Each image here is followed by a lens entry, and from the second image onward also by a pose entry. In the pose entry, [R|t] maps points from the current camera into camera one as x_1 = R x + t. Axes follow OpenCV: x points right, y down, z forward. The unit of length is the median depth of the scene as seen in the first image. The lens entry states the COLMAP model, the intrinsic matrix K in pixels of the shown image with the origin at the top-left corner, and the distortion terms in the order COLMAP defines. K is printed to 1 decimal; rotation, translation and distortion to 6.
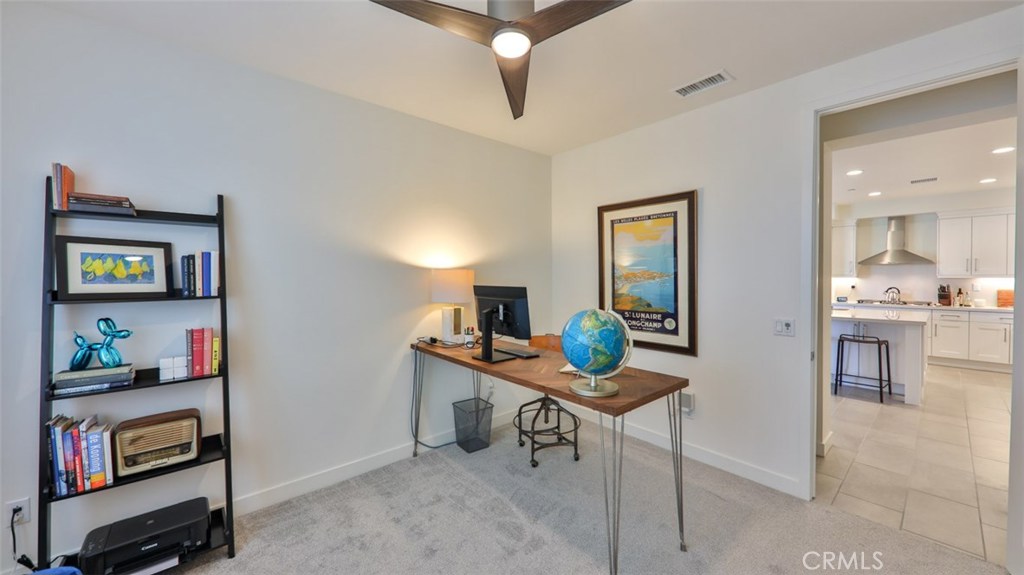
lens RADIAL K [[373.7, 0, 514.3], [0, 373.7, 283.4], [0, 0, 1]] dist [0.002590, -0.003432]
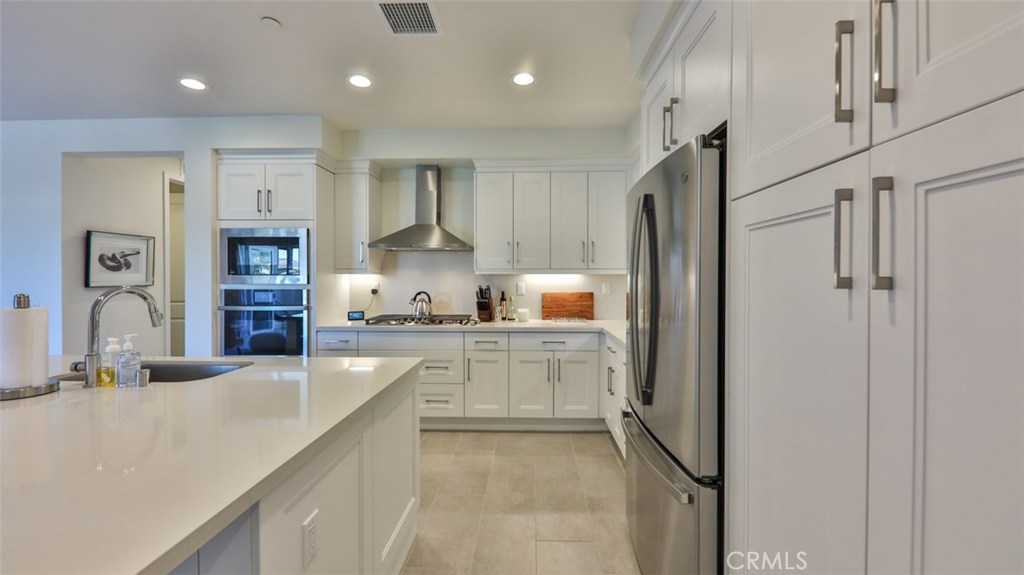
lens RADIAL K [[390.0, 0, 516.6], [0, 390.0, 281.2], [0, 0, 1]] dist [0.003663, 0.000087]
pose [[0.684840, 0.003949, 0.728683, 0.742616], [0.010605, 0.999825, -0.015386, 0.006229], [-0.728616, 0.018264, 0.684678, 0.542874]]
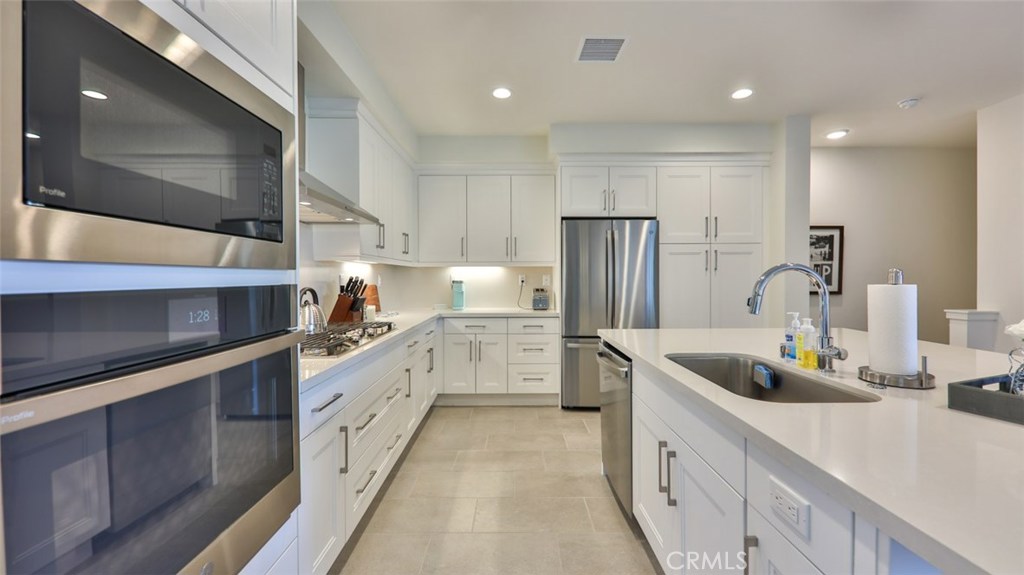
lens RADIAL K [[390.0, 0, 512.3], [0, 390.0, 291.5], [0, 0, 1]] dist [0.003663, 0.000087]
pose [[-0.762133, -0.016362, 0.647213, 0.734679], [0.017158, 0.998819, 0.045454, 0.001947], [-0.647193, 0.045747, -0.760953, 1.226405]]
